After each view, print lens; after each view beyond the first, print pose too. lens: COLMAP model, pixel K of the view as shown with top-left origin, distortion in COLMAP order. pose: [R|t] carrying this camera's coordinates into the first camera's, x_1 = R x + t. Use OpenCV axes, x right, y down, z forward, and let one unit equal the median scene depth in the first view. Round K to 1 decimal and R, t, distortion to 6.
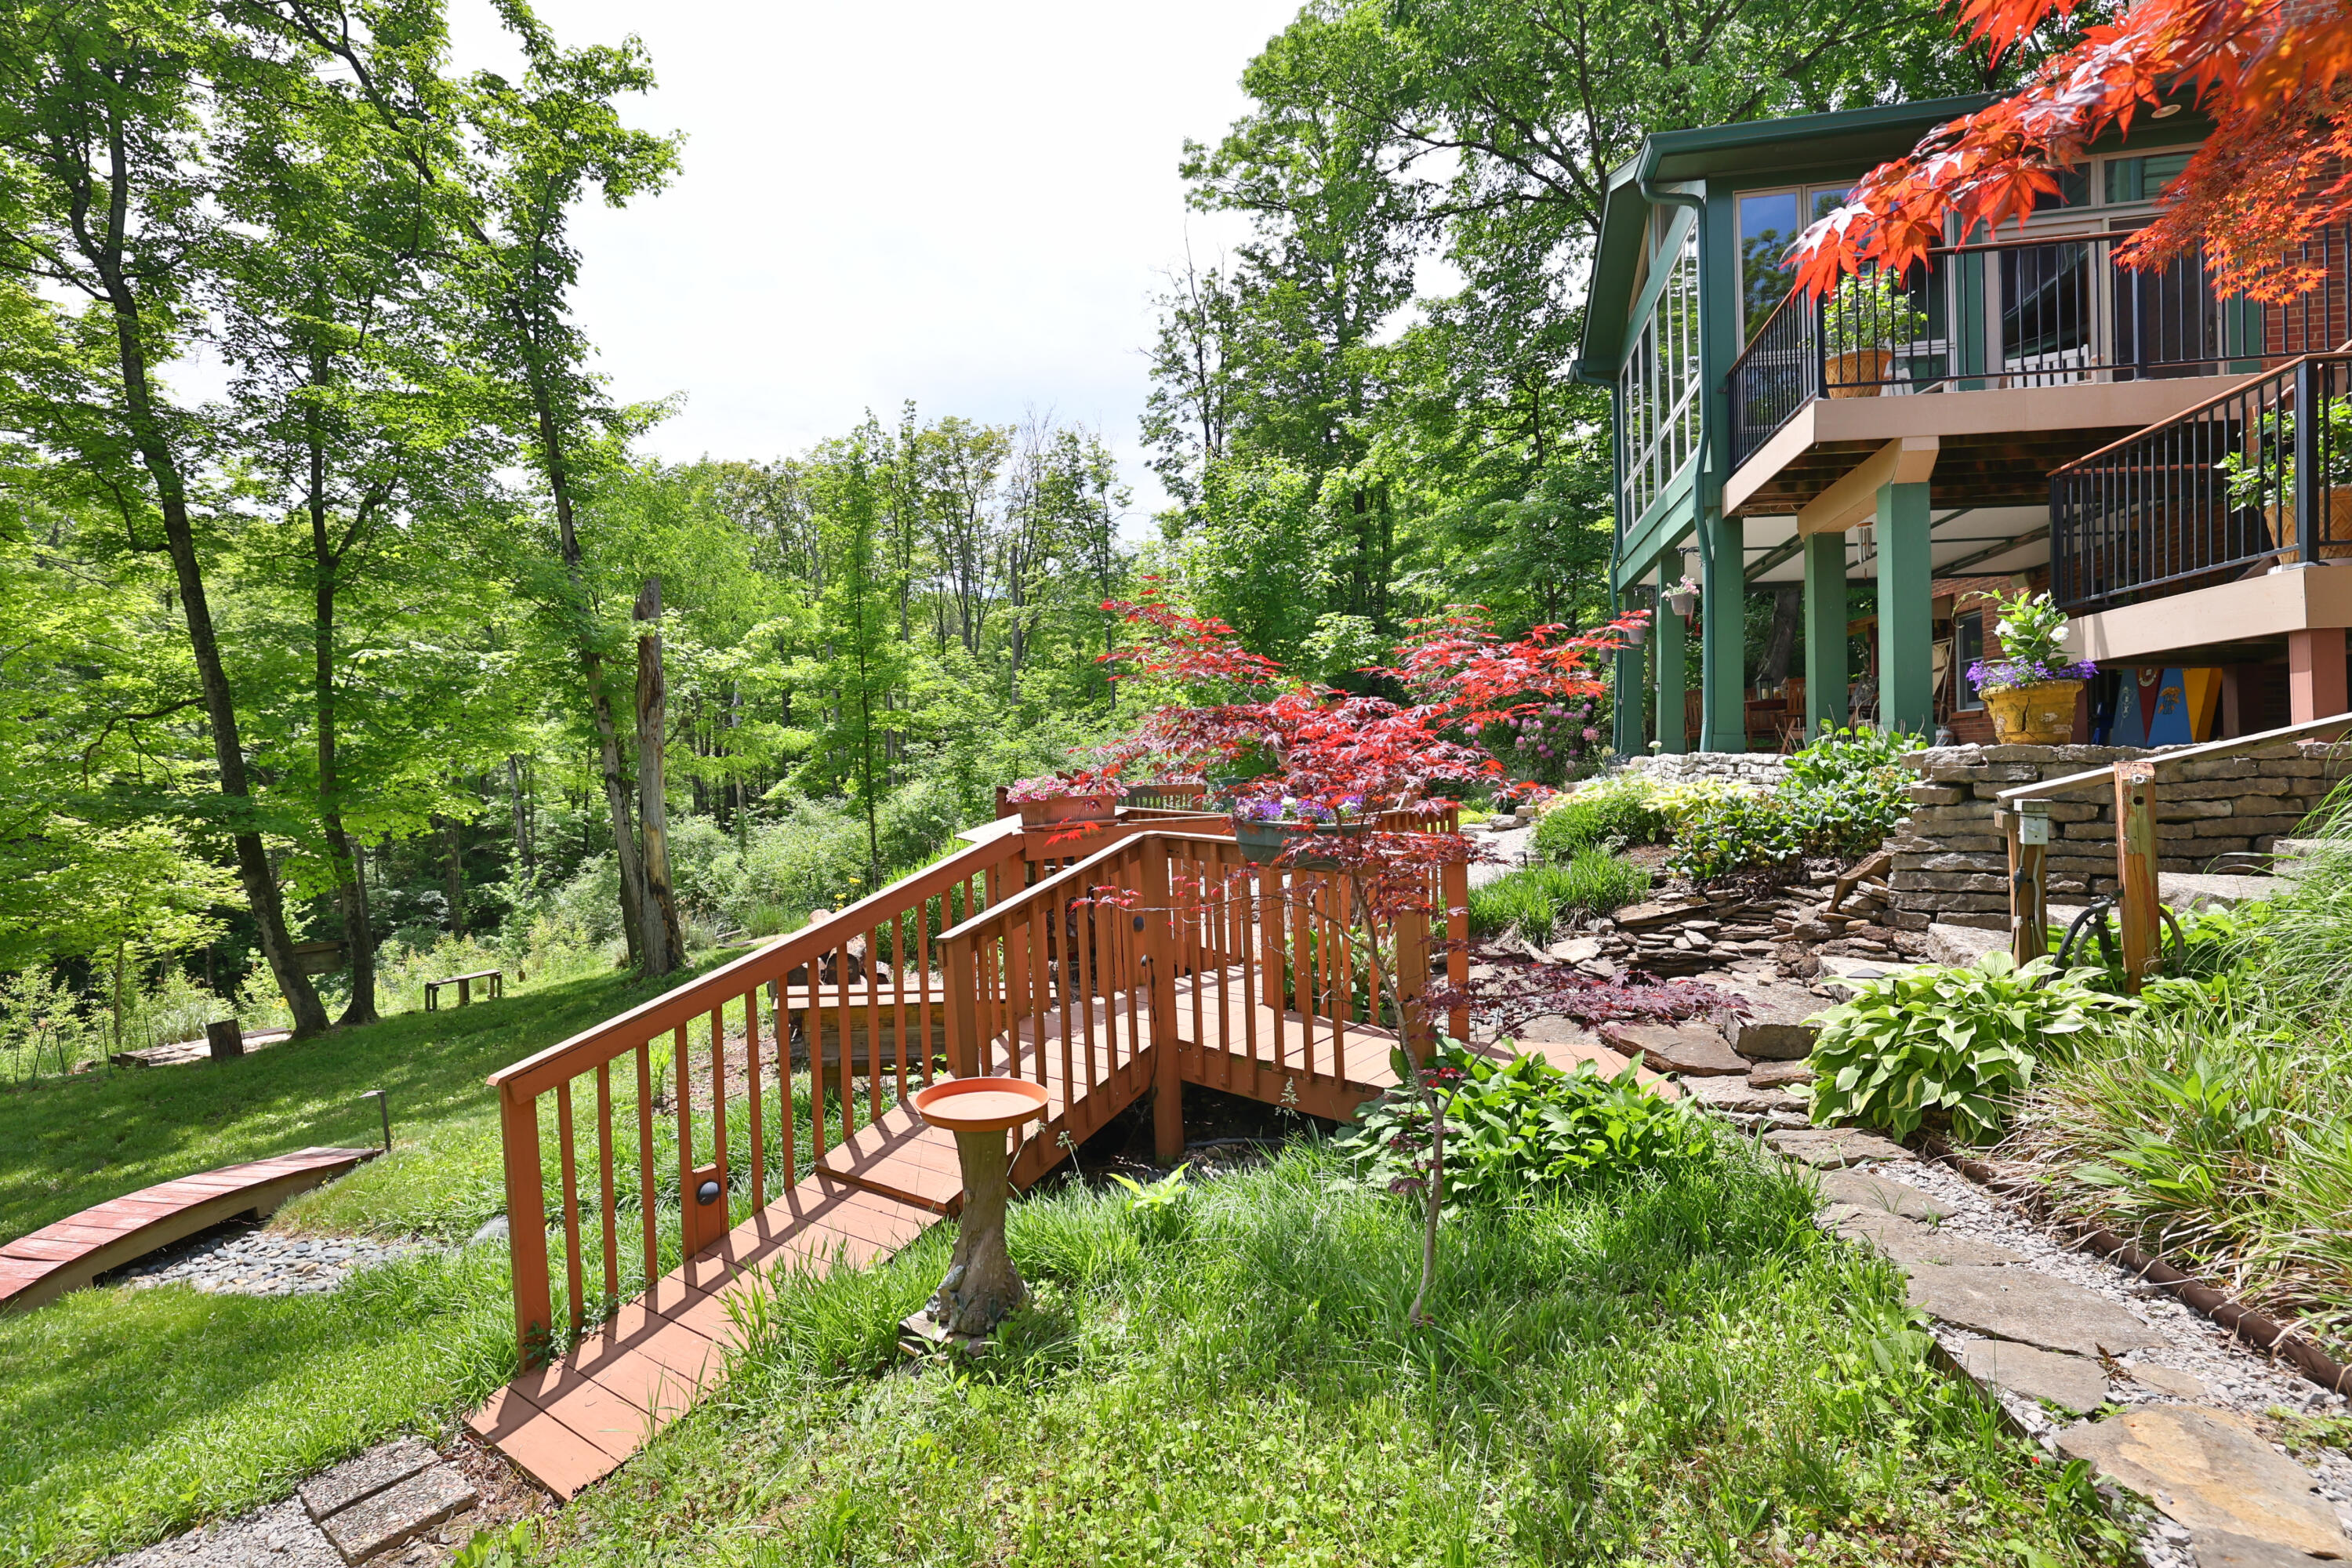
lens RADIAL K [[1056.5, 0, 1176.0], [0, 1056.5, 784.0], [0, 0, 1]] dist [-0.046968, 0.016332]
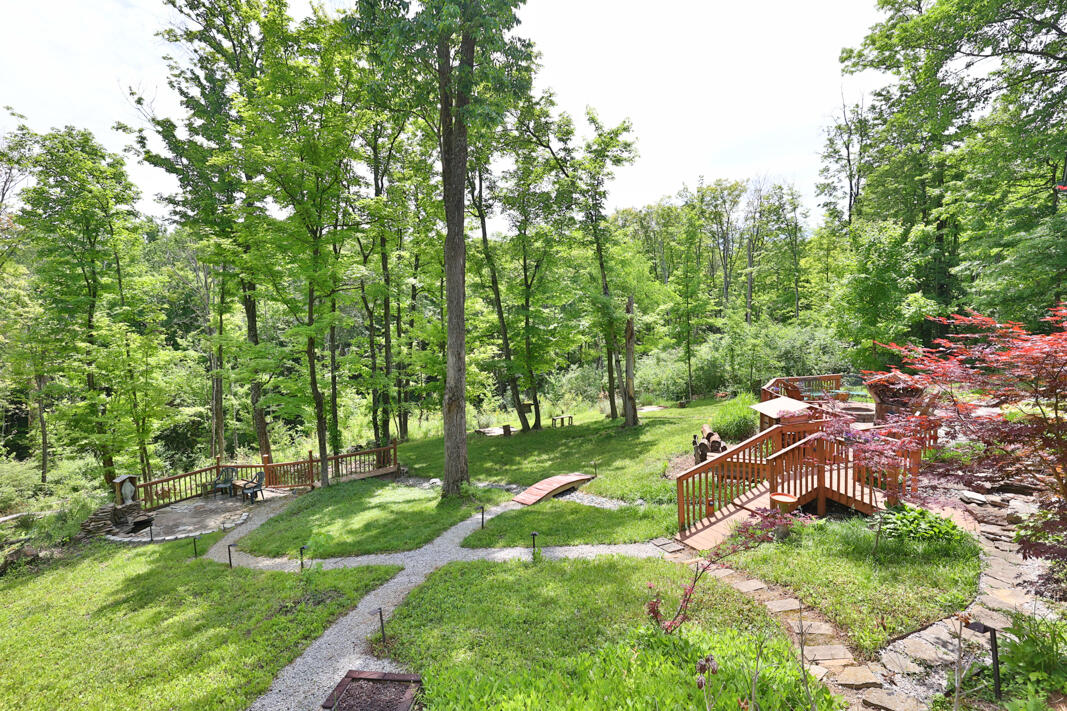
lens RADIAL K [[479.3, 0, 533.5], [0, 479.3, 355.5], [0, 0, 1]] dist [-0.046968, 0.016332]
pose [[0.847880, 0.036322, -0.528943, -0.003152], [-0.003828, 0.998044, 0.062399, -0.111975], [0.530175, -0.050882, 0.846360, -0.330659]]
